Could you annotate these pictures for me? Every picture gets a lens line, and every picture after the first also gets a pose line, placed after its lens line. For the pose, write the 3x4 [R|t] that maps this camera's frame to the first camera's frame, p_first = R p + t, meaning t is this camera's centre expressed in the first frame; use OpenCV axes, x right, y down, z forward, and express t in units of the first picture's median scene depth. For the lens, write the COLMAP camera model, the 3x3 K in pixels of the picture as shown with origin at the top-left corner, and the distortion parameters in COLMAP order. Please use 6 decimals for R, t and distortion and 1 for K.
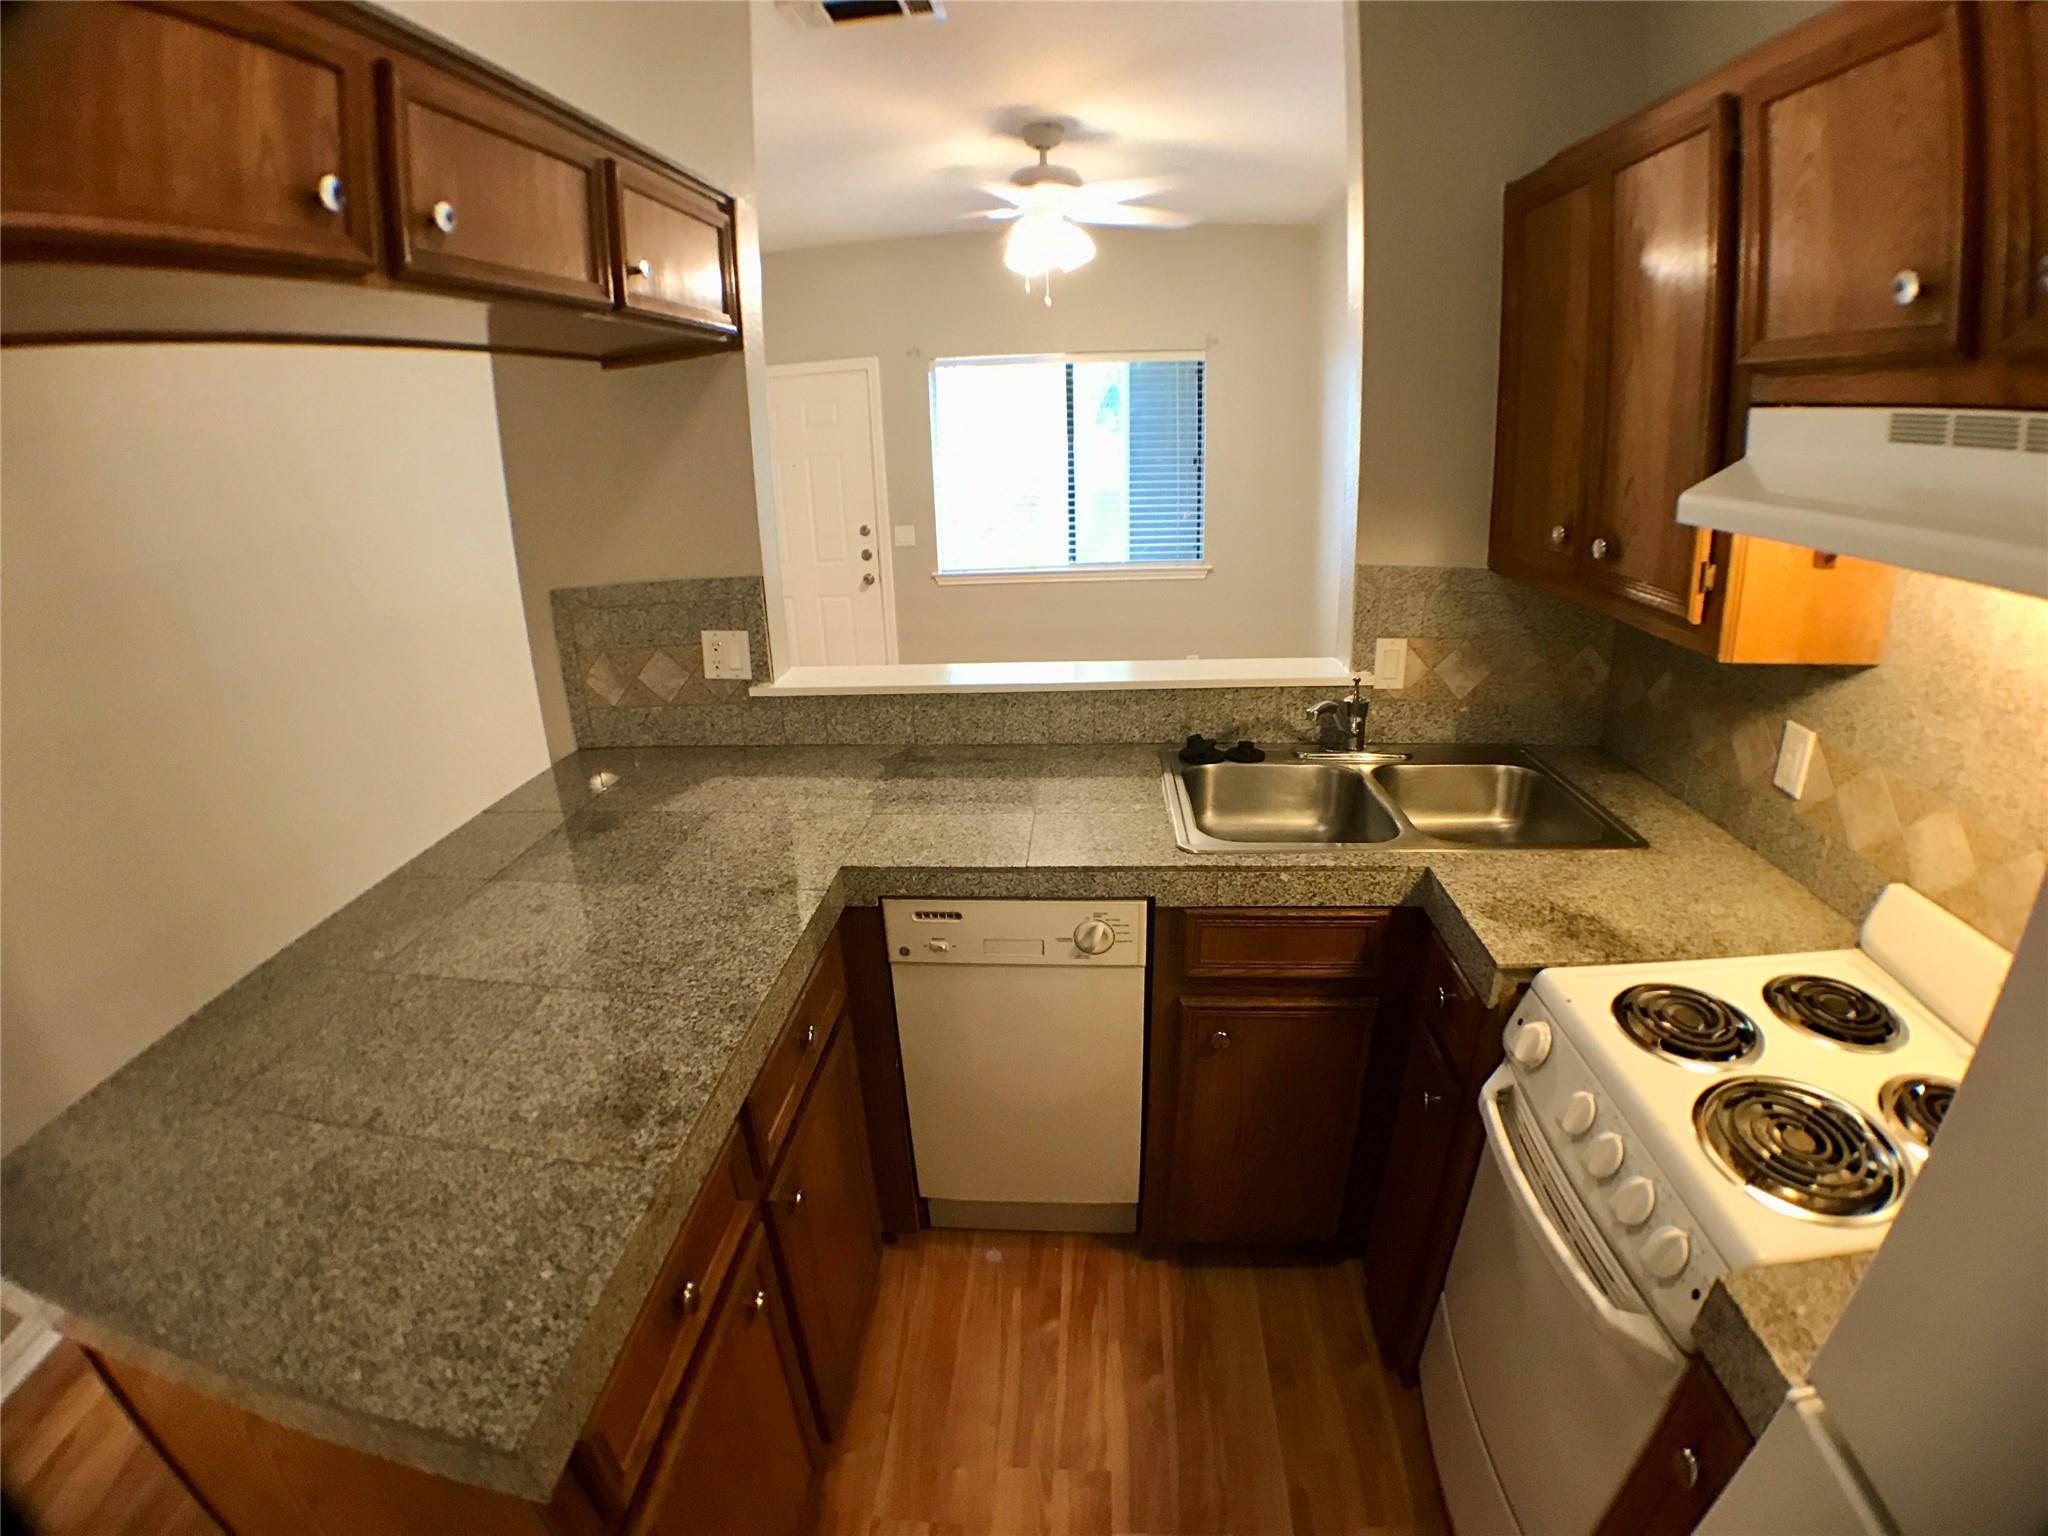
lens RADIAL K [[917.3, 0, 1025.9], [0, 917.3, 762.7], [0, 0, 1]] dist [-0.190242, 0.034729]
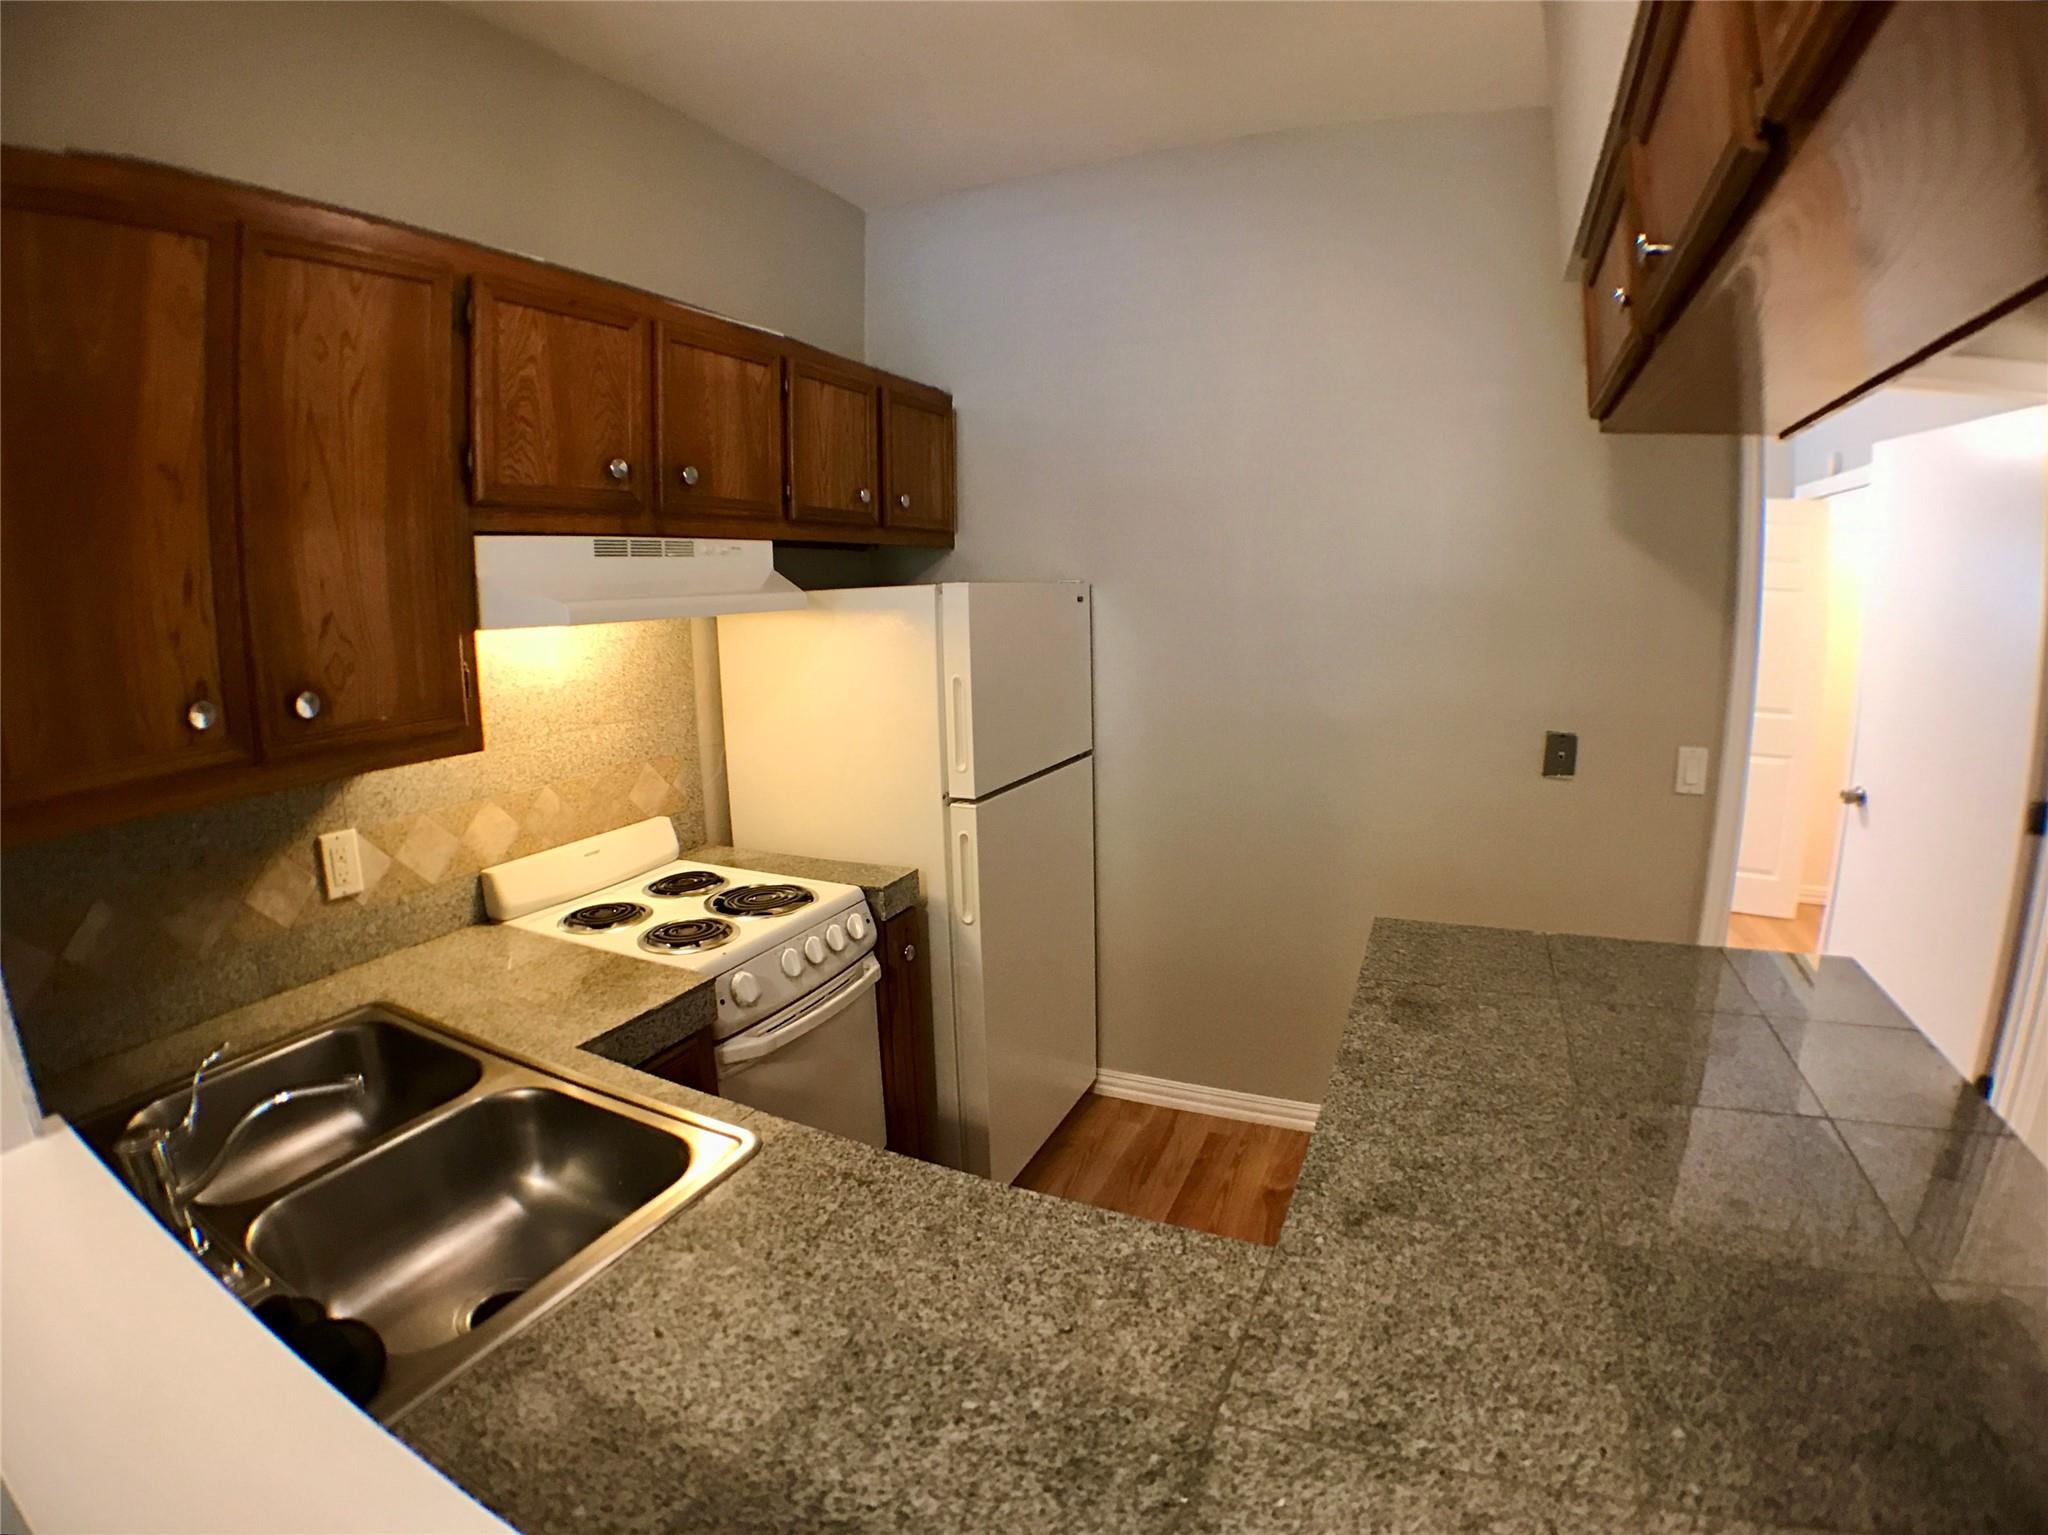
lens RADIAL K [[971.2, 0, 1024.0], [0, 971.2, 767.5], [0, 0, 1]] dist [-0.178452, 0.029398]
pose [[-0.935984, -0.012572, 0.351818, -0.246225], [0.164731, 0.867561, 0.469256, -0.430341], [-0.311123, 0.497172, -0.809952, 1.322196]]
